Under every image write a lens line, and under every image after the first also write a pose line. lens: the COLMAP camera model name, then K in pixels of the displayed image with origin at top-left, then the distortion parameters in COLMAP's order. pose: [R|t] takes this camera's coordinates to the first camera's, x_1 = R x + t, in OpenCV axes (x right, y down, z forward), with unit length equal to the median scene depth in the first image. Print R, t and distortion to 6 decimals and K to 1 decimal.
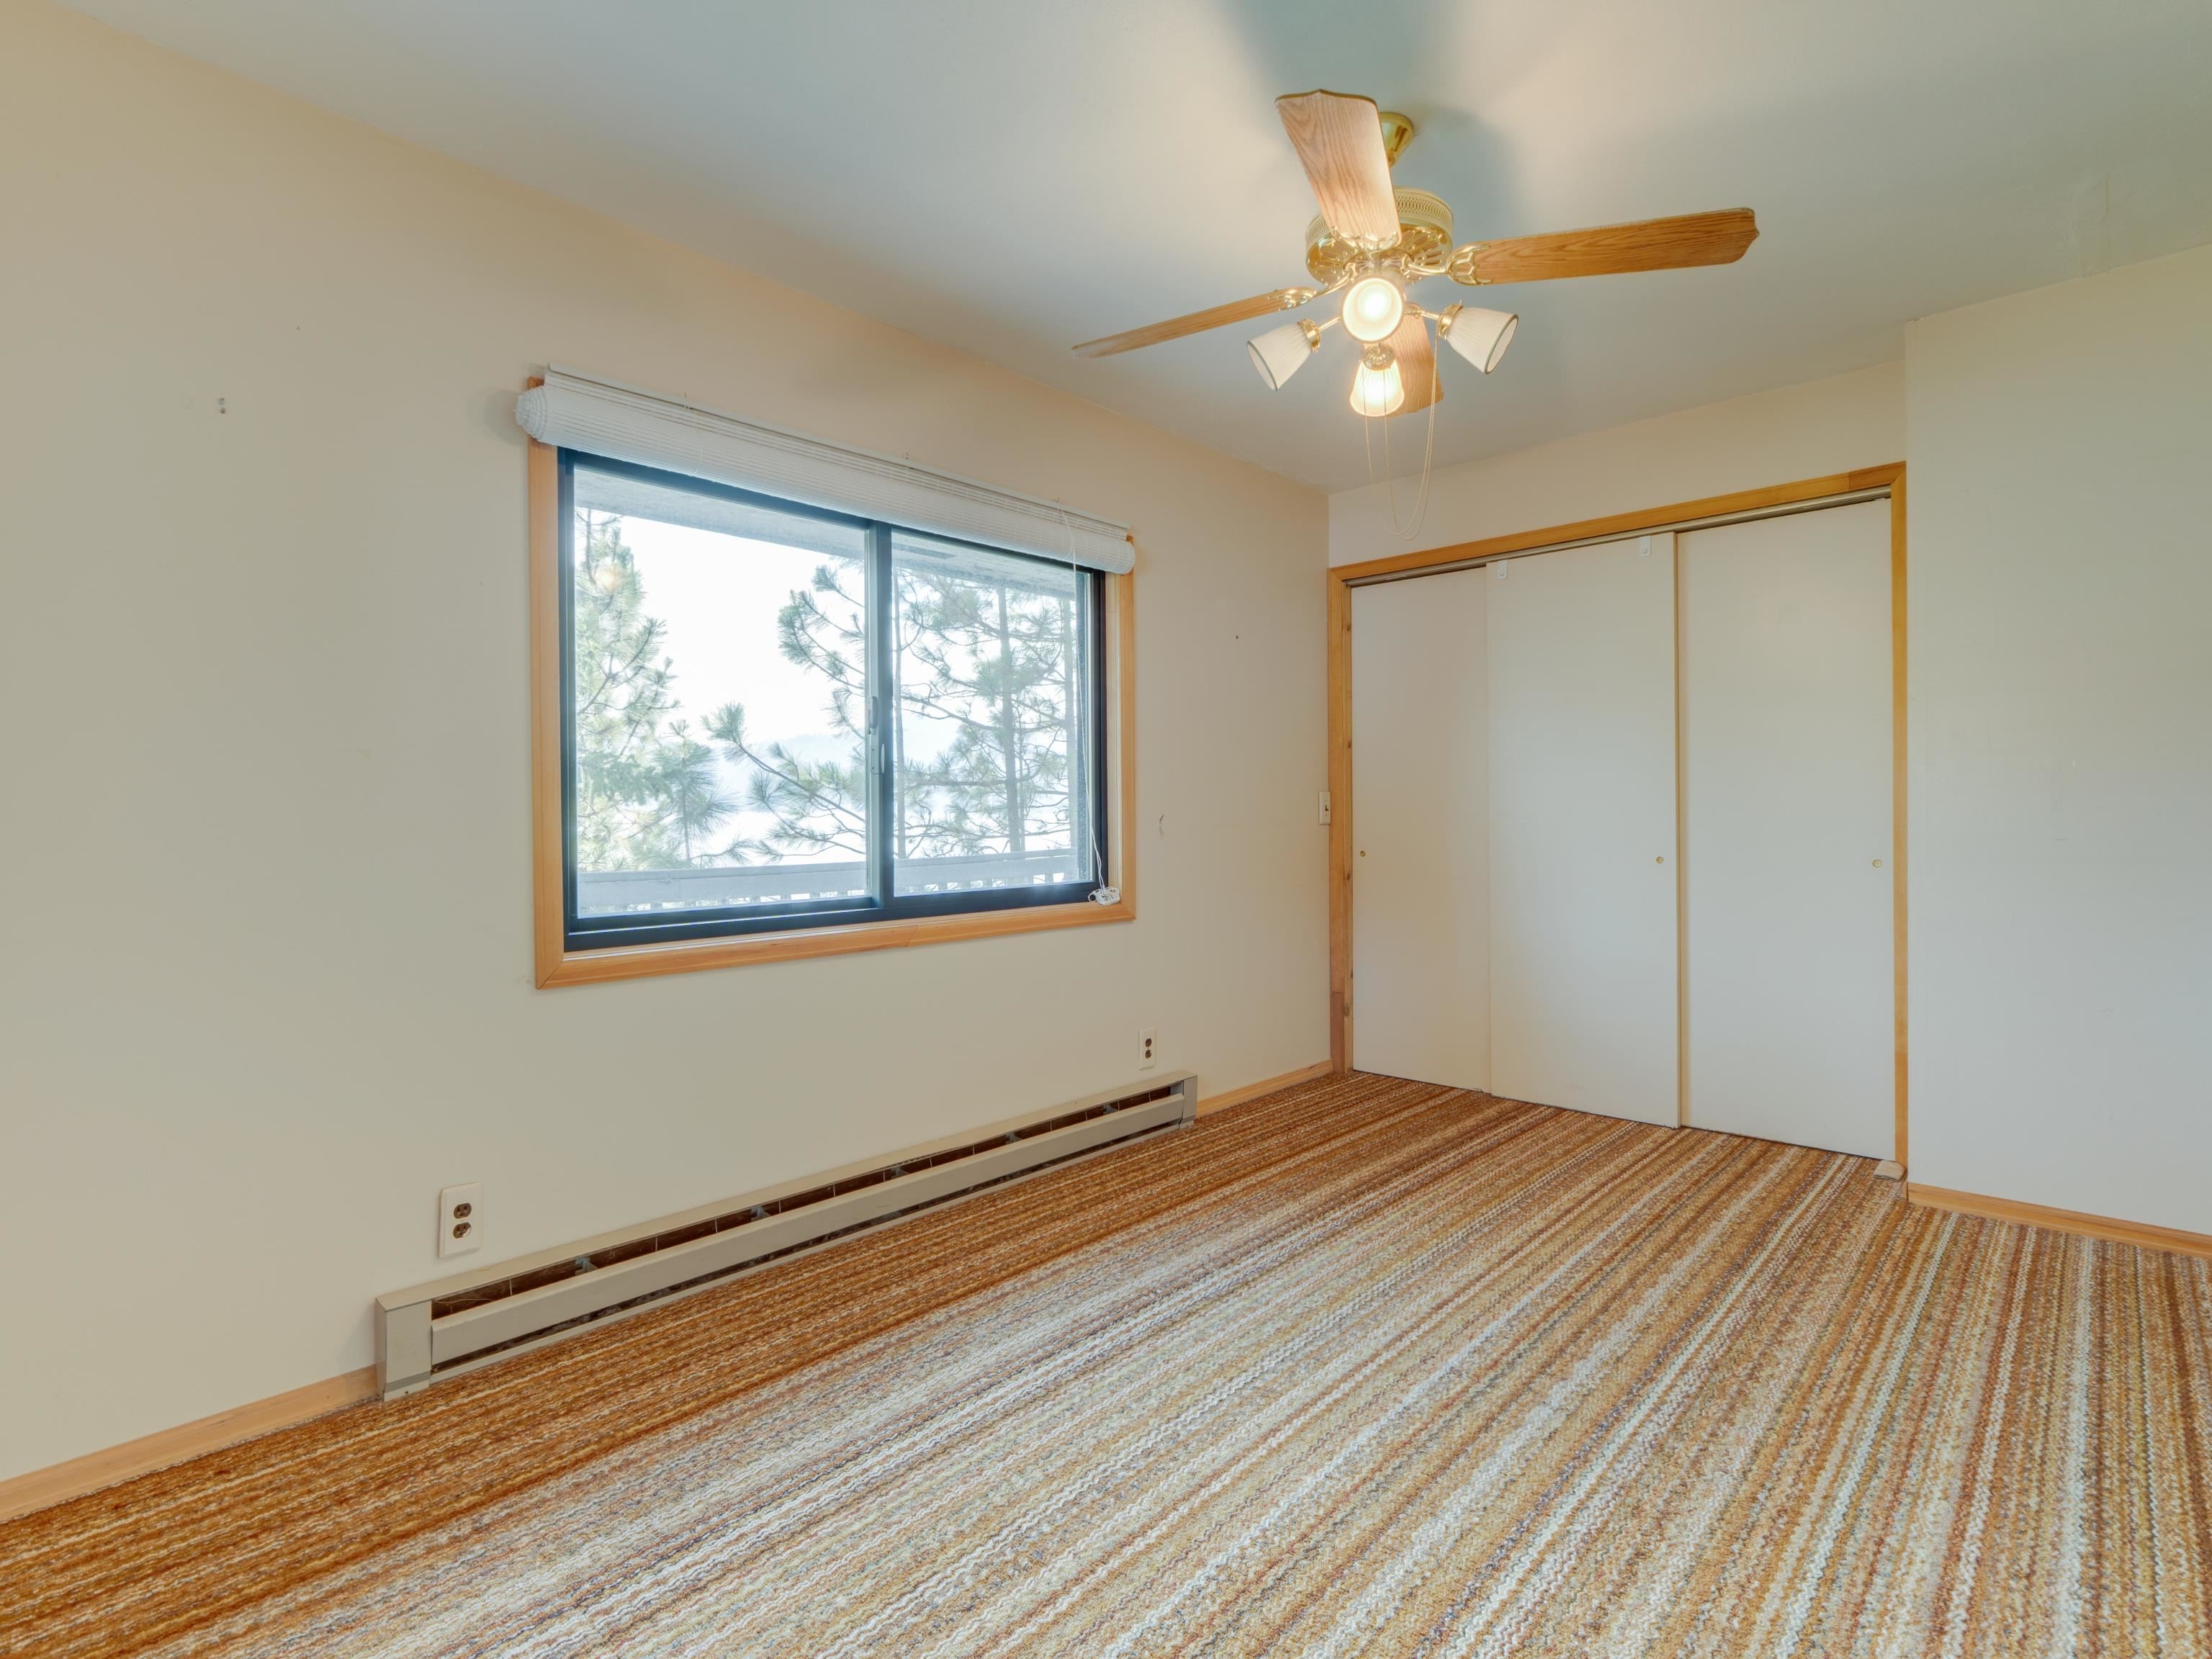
lens RADIAL K [[1084.9, 0, 1119.3], [0, 1084.9, 831.1], [0, 0, 1]] dist [-0.005240, -0.000884]
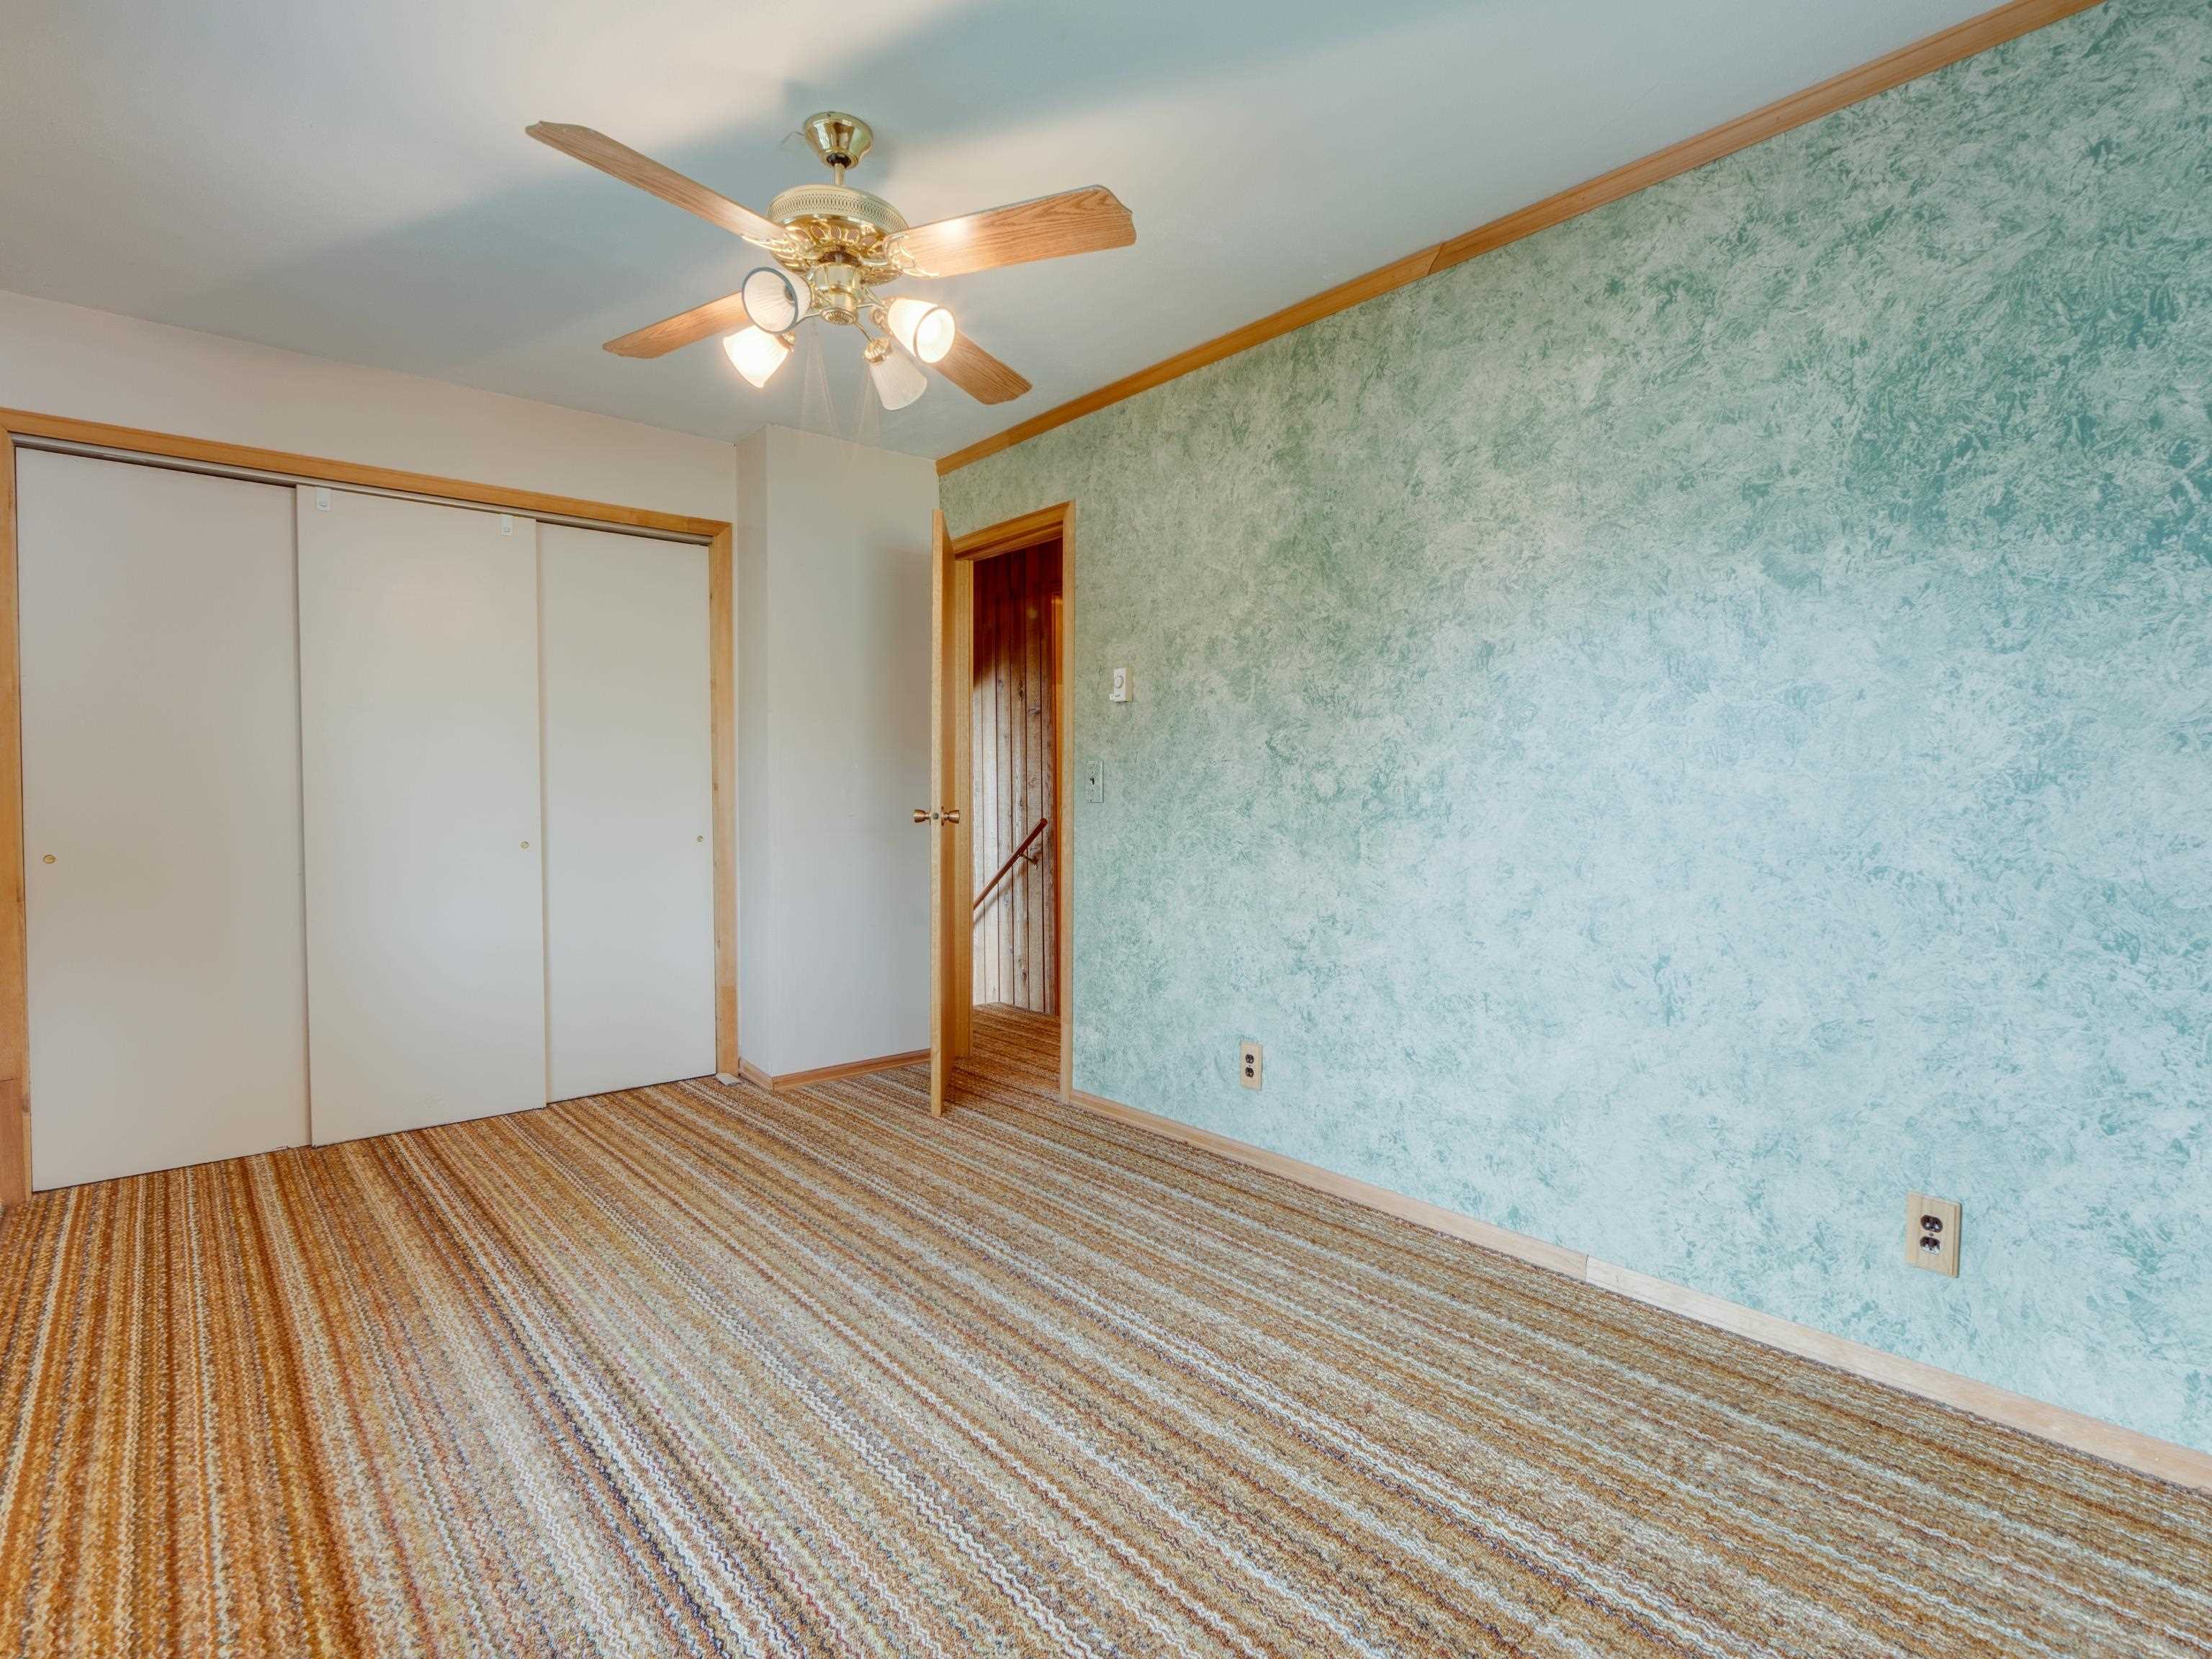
lens RADIAL K [[1084.9, 0, 1104.3], [0, 1084.9, 816.2], [0, 0, 1]] dist [-0.005240, -0.000884]
pose [[0.110925, -0.012242, 0.993753, -0.575490], [0.017002, 0.999801, 0.010419, -0.000242], [-0.993683, 0.015740, 0.111111, 0.479223]]
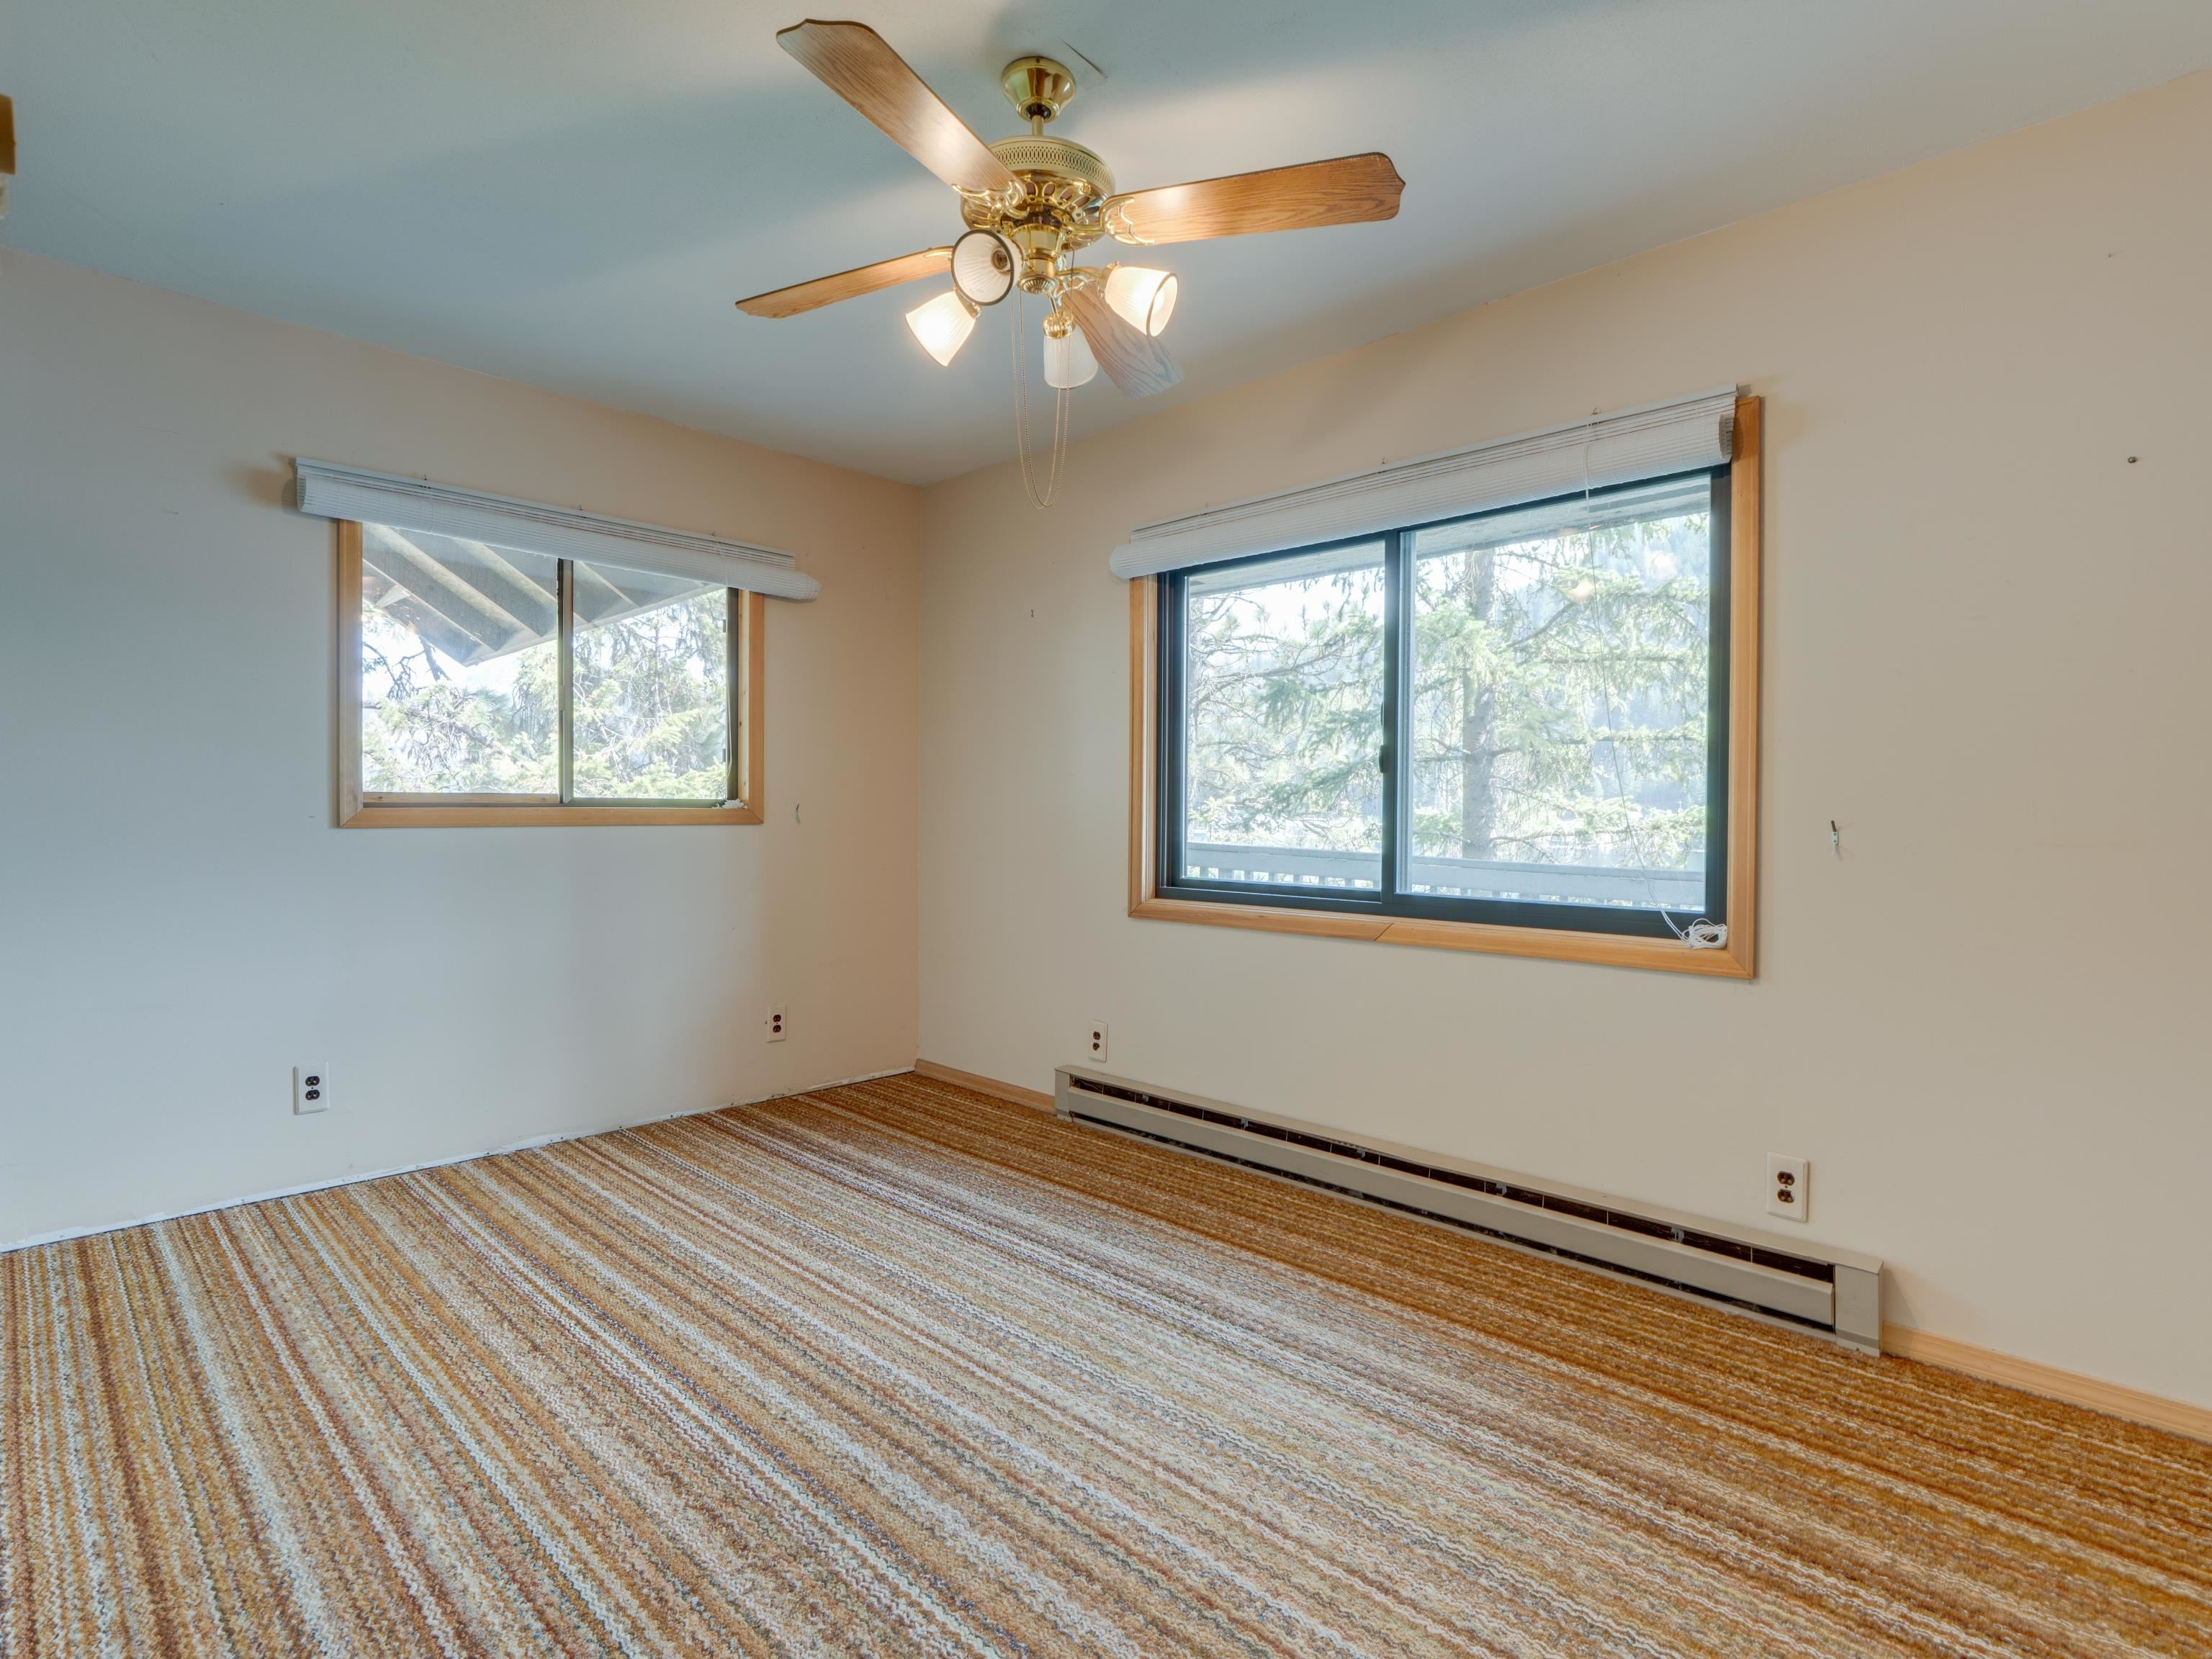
lens RADIAL K [[1084.9, 0, 1114.1], [0, 1084.9, 821.9], [0, 0, 1]] dist [-0.005240, -0.000884]
pose [[-0.015943, 0.018684, -0.999698, 0.883548], [-0.024578, 0.999516, 0.019072, -0.021035], [0.999571, 0.024875, -0.015476, 0.815410]]
